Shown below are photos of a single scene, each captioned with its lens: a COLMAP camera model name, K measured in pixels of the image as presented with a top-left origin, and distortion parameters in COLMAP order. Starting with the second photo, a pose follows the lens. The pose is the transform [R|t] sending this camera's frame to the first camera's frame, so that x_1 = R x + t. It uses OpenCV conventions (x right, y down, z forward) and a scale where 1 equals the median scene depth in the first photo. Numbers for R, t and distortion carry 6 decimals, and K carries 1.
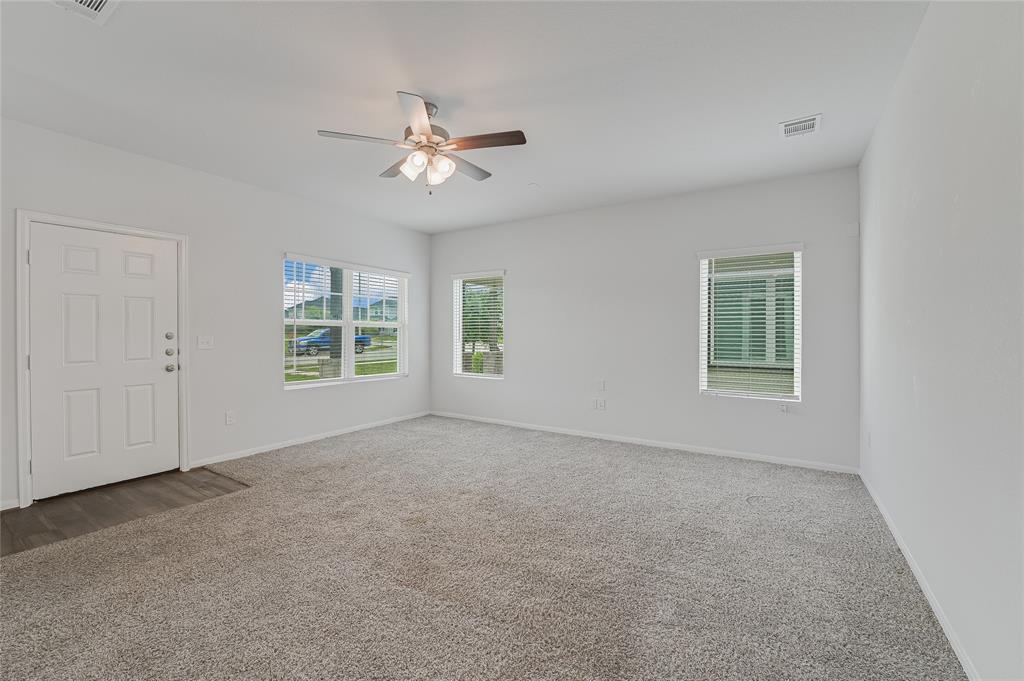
lens RADIAL K [[424.9, 0, 512.0], [0, 424.9, 340.5], [0, 0, 1]] dist [-0.026501, -0.000102]
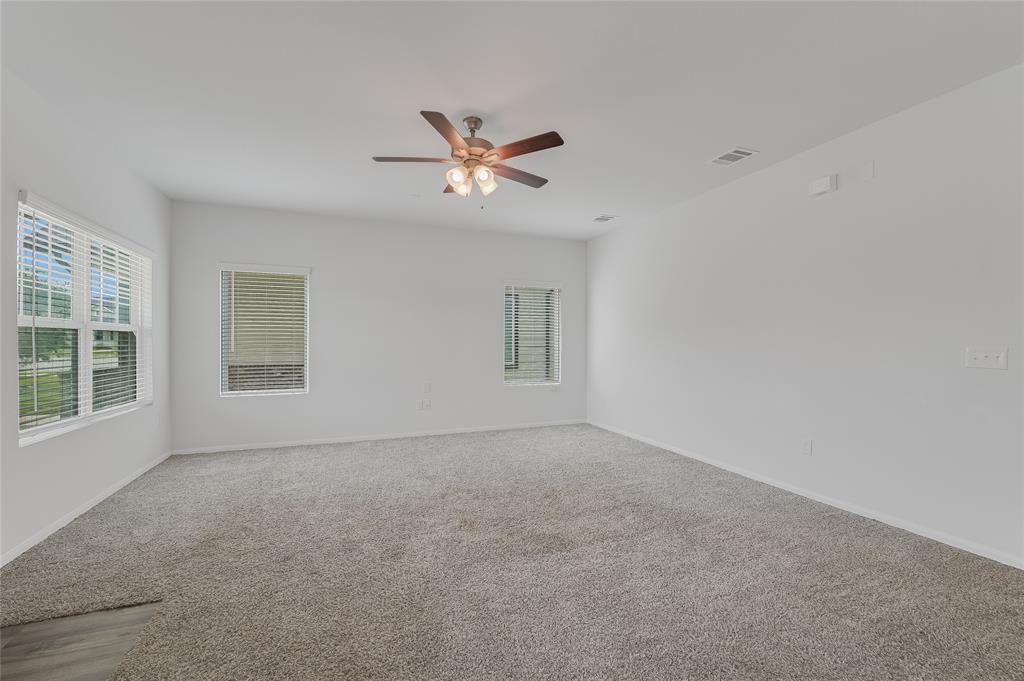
lens RADIAL K [[423.9, 0, 512.0], [0, 423.9, 340.5], [0, 0, 1]] dist [-0.013533, -0.000258]
pose [[0.602388, -0.006372, 0.798178, -0.709625], [0.018458, 0.999812, -0.005949, -0.005064], [-0.797990, 0.018316, 0.602393, 0.213785]]
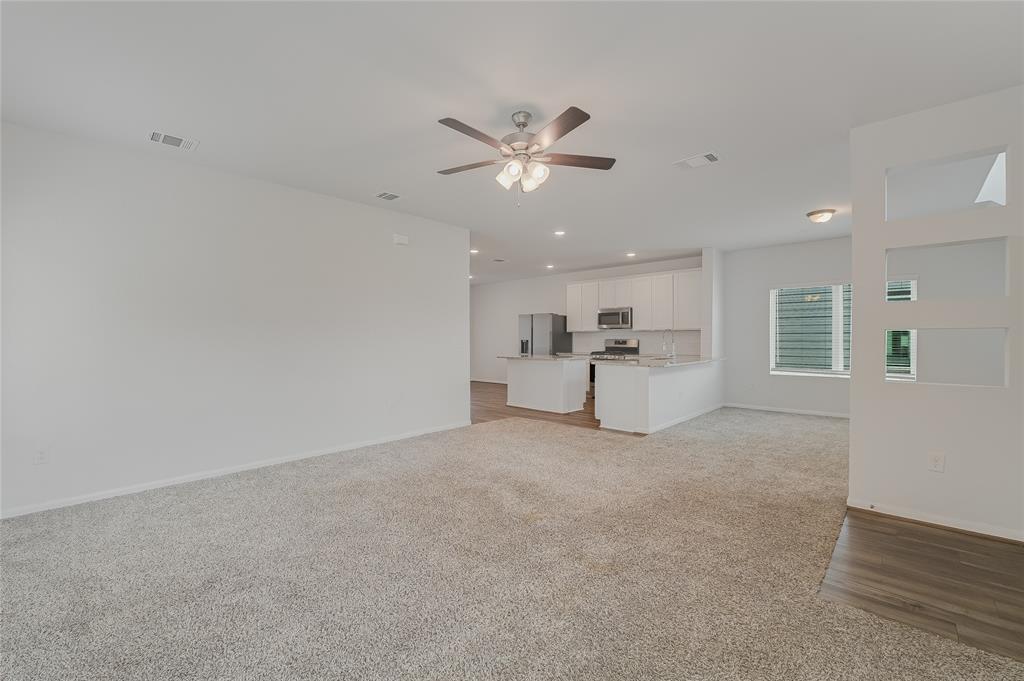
lens RADIAL K [[424.9, 0, 512.0], [0, 424.9, 340.5], [0, 0, 1]] dist [-0.026501, -0.000102]
pose [[-0.983700, 0.002909, 0.179793, -0.263528], [0.008208, 0.999553, 0.028736, -0.037169], [-0.179629, 0.029743, -0.983285, 1.499957]]
